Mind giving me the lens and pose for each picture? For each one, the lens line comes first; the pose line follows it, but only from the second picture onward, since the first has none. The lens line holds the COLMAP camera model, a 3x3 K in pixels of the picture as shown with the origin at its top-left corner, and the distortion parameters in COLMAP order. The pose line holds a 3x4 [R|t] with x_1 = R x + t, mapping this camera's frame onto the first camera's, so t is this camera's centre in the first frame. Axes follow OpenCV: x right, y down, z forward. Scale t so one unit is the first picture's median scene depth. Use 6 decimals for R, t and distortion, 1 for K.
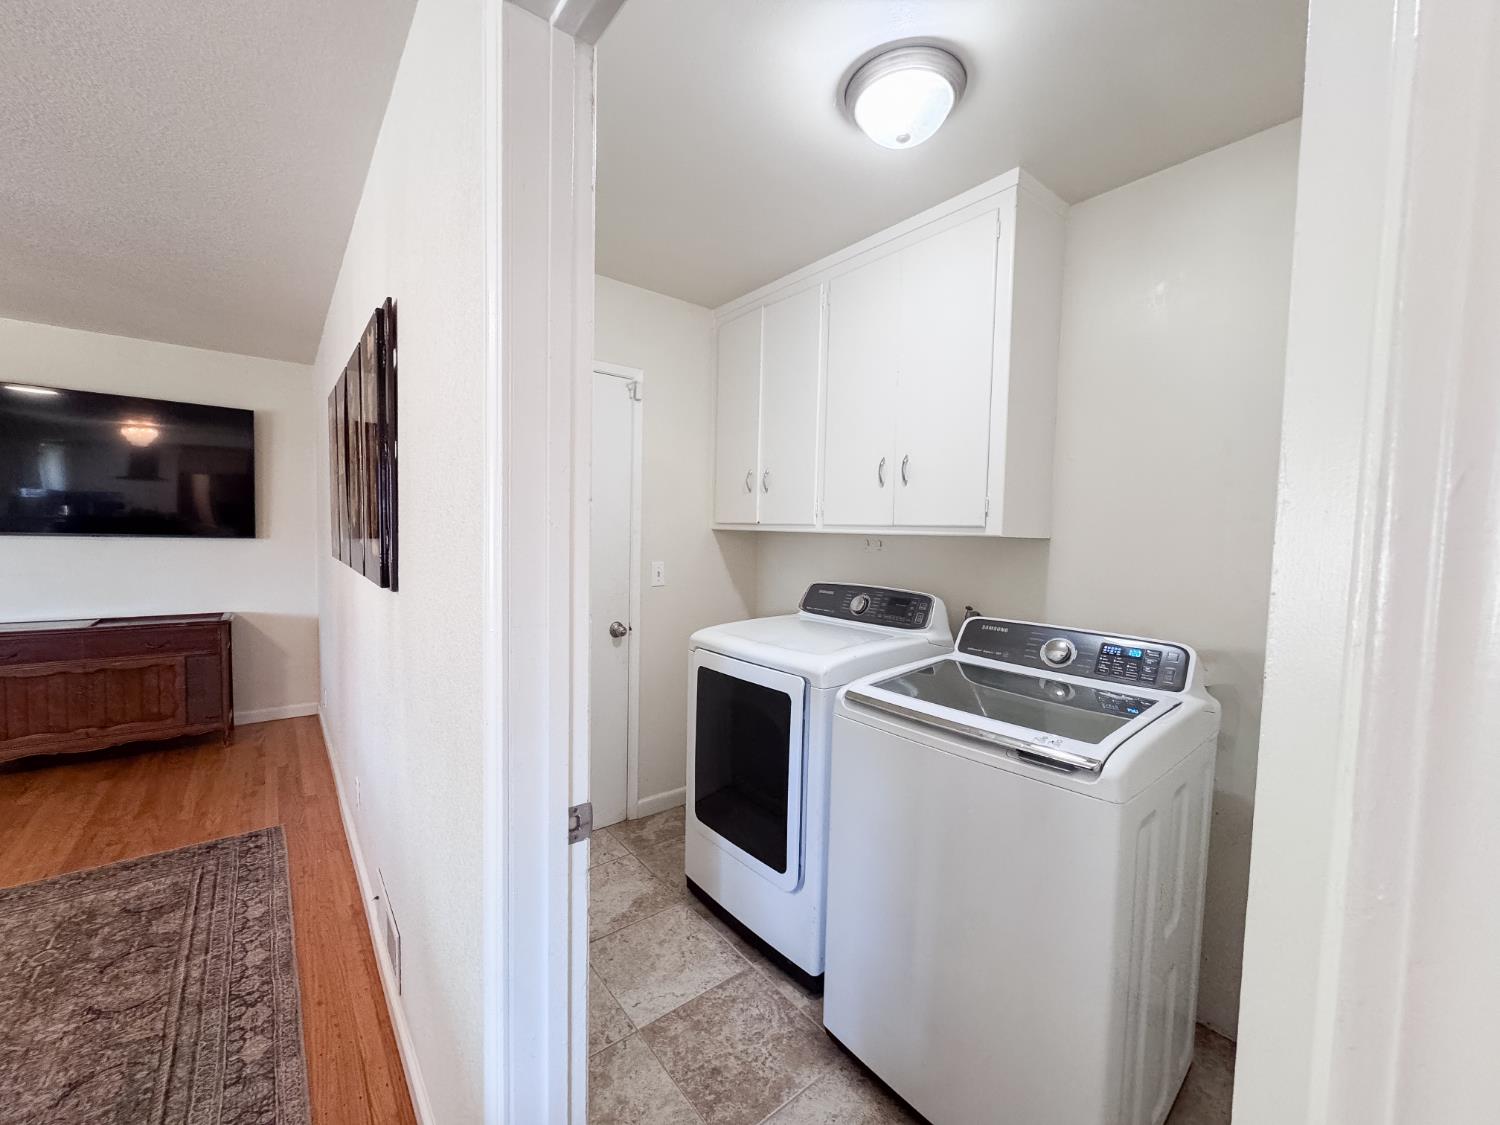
lens RADIAL K [[599.1, 0, 748.9], [0, 599.1, 565.3], [0, 0, 1]] dist [-0.000568, -0.000542]
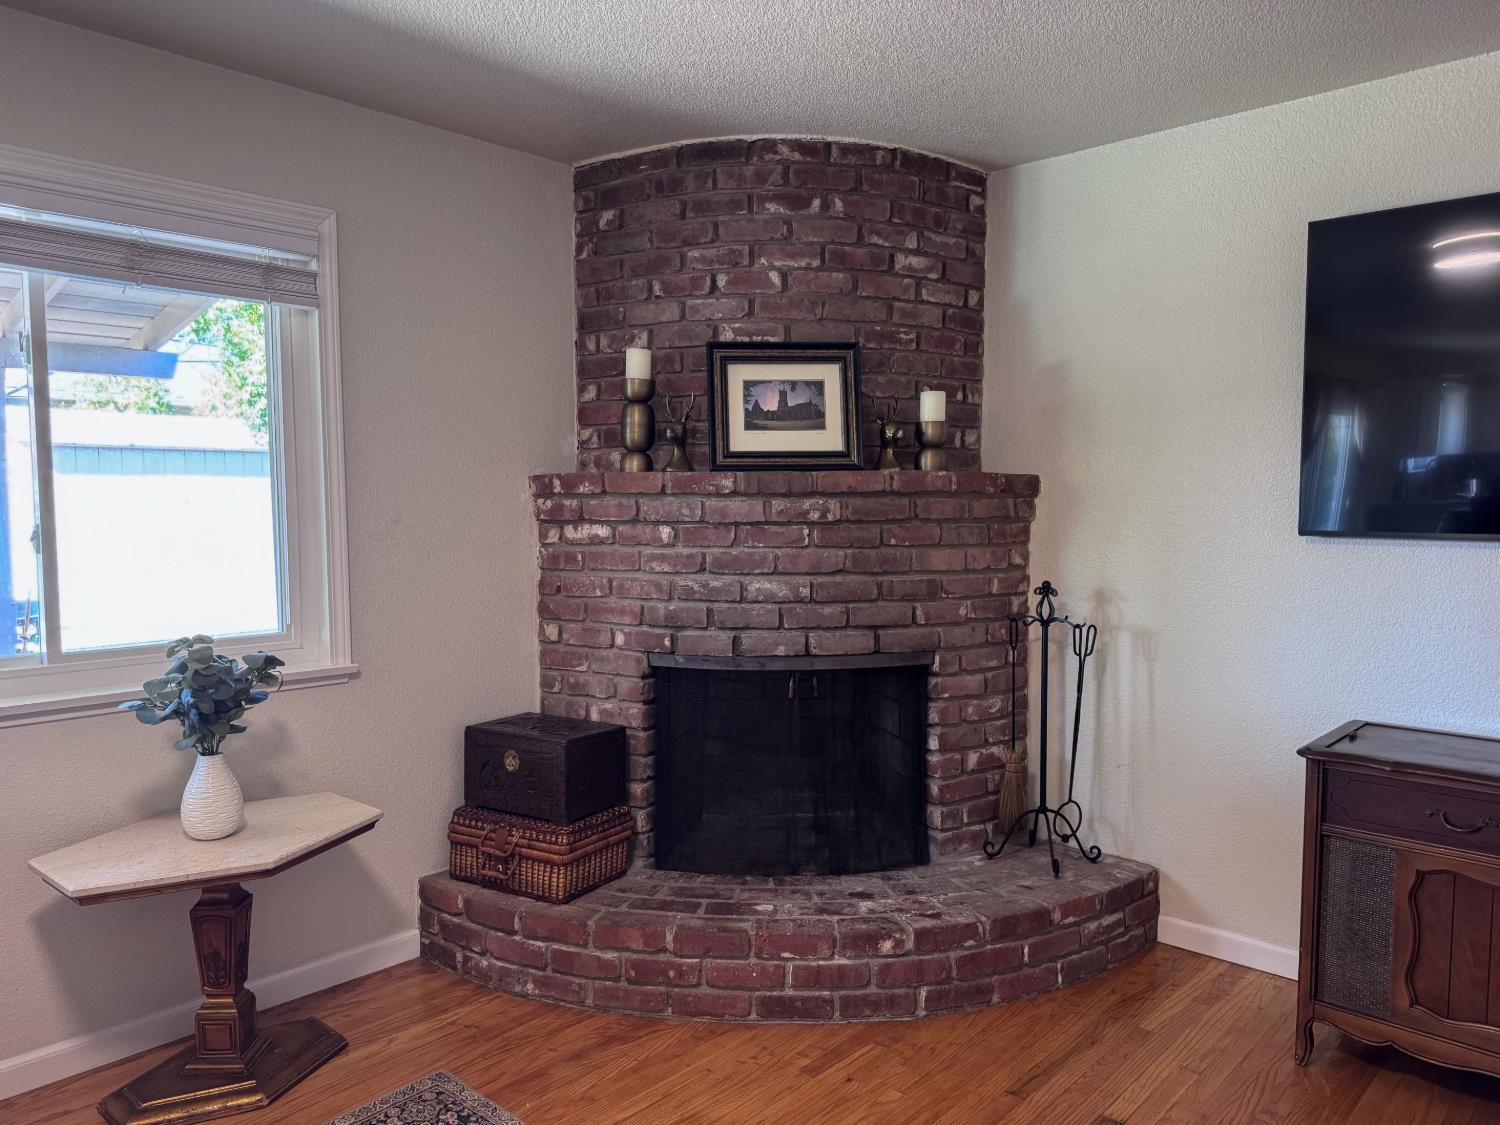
lens RADIAL K [[1048.5, 0, 746.1], [0, 1048.5, 578.9], [0, 0, 1]] dist [0.042255, -0.062070]
pose [[0.154612, 0.050206, -0.986699, -0.814452], [-0.050029, 0.997825, 0.042933, -0.044114], [0.986708, 0.042725, 0.156788, 0.512496]]
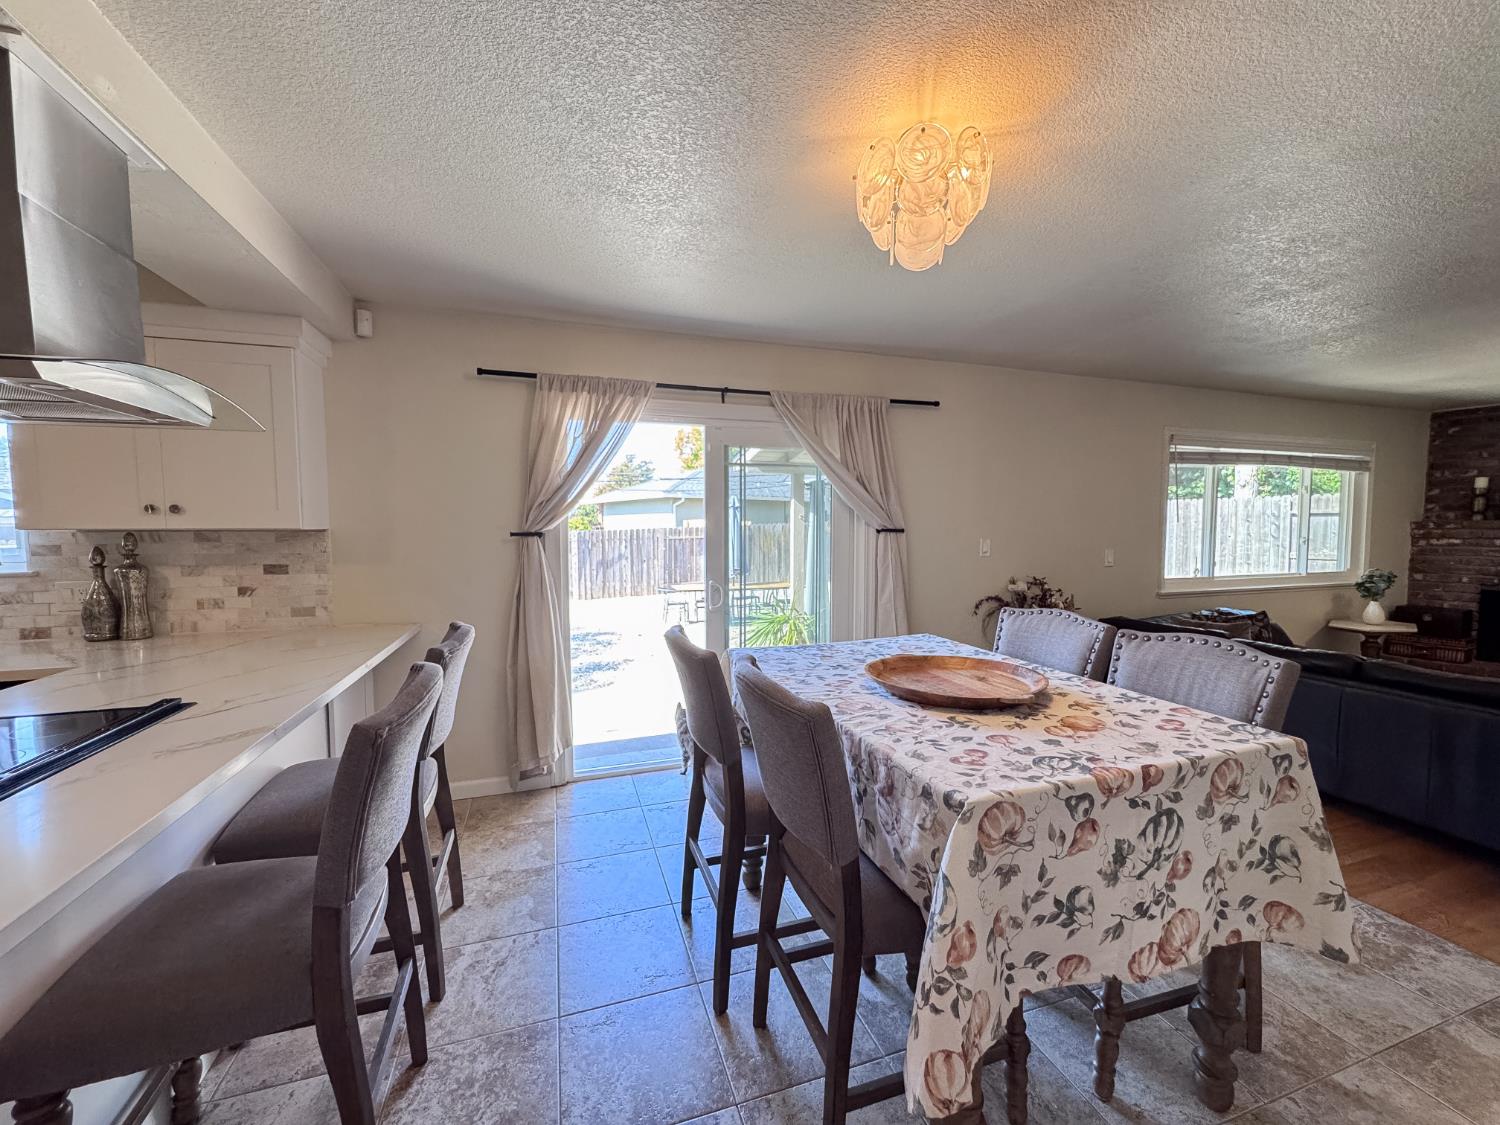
lens RADIAL K [[599.1, 0, 743.6], [0, 599.1, 564.1], [0, 0, 1]] dist [-0.000568, -0.000542]
pose [[-0.357205, 0.033612, -0.933421, 0.948260], [-0.058982, 0.996546, 0.058456, 0.081825], [0.932162, 0.075936, -0.353988, -1.268882]]
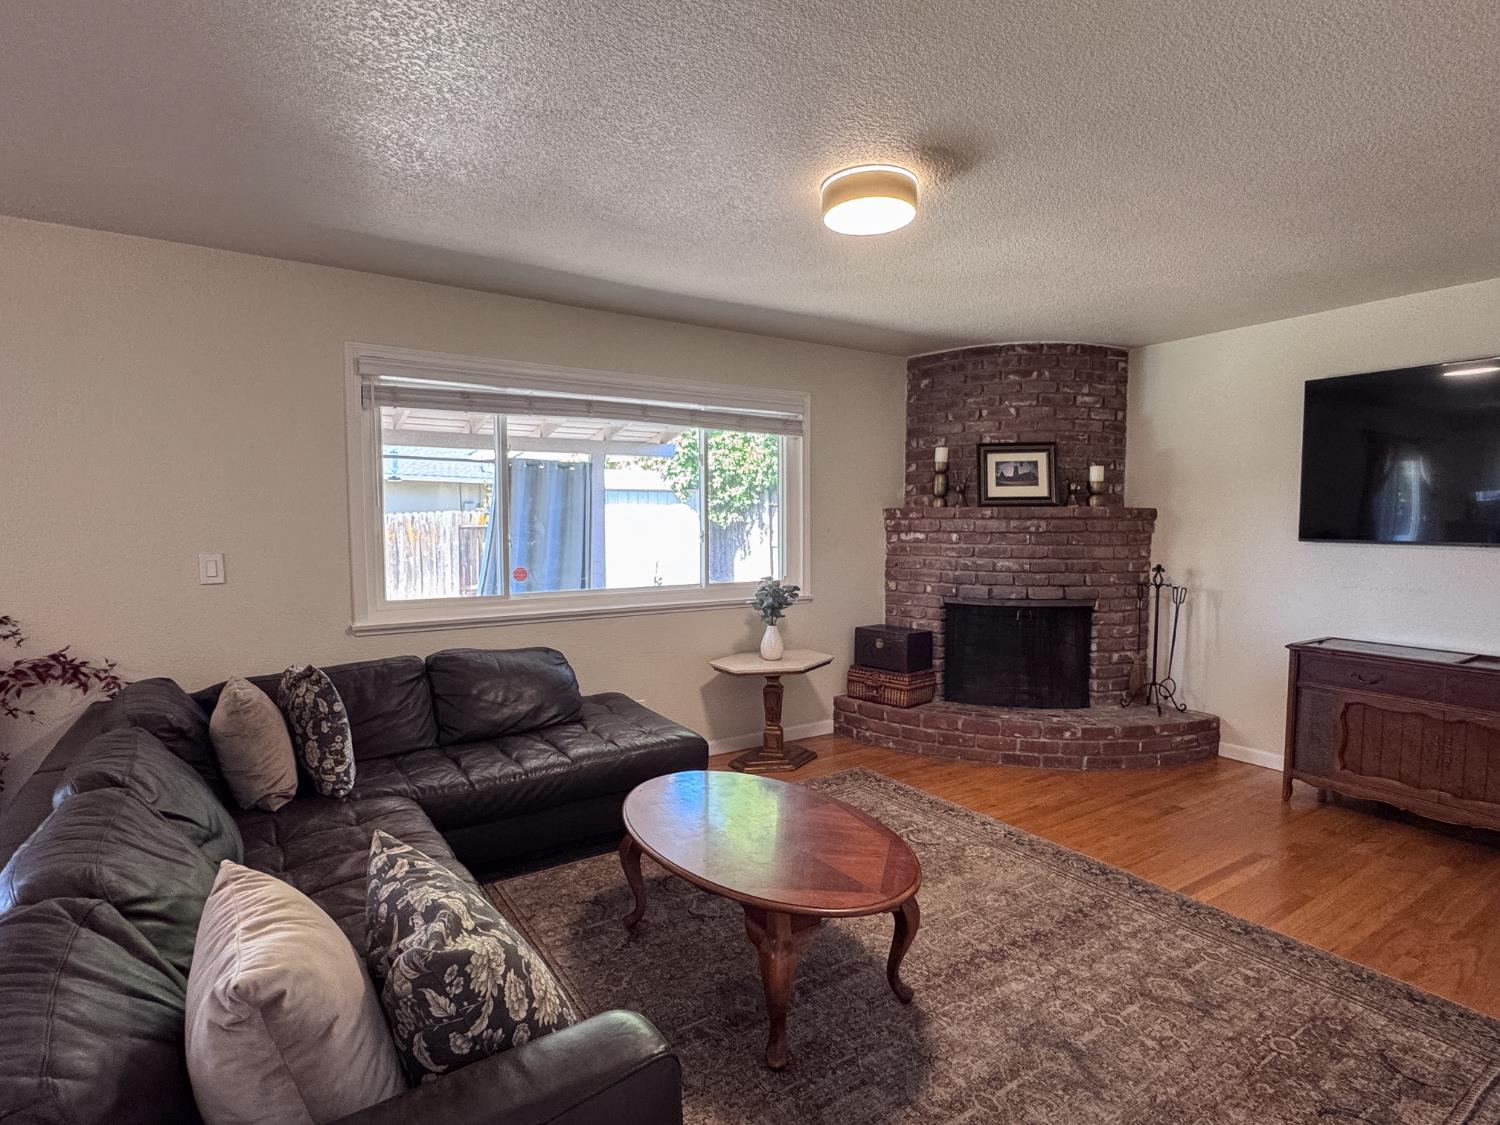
lens RADIAL K [[761.8, 0, 734.5], [0, 761.8, 569.6], [0, 0, 1]] dist [-0.024888, 0.005043]
pose [[-0.112579, 0.042583, -0.992730, -0.060659], [-0.058466, 0.997066, 0.049400, -0.017828], [0.991921, 0.063602, -0.109759, 0.253458]]
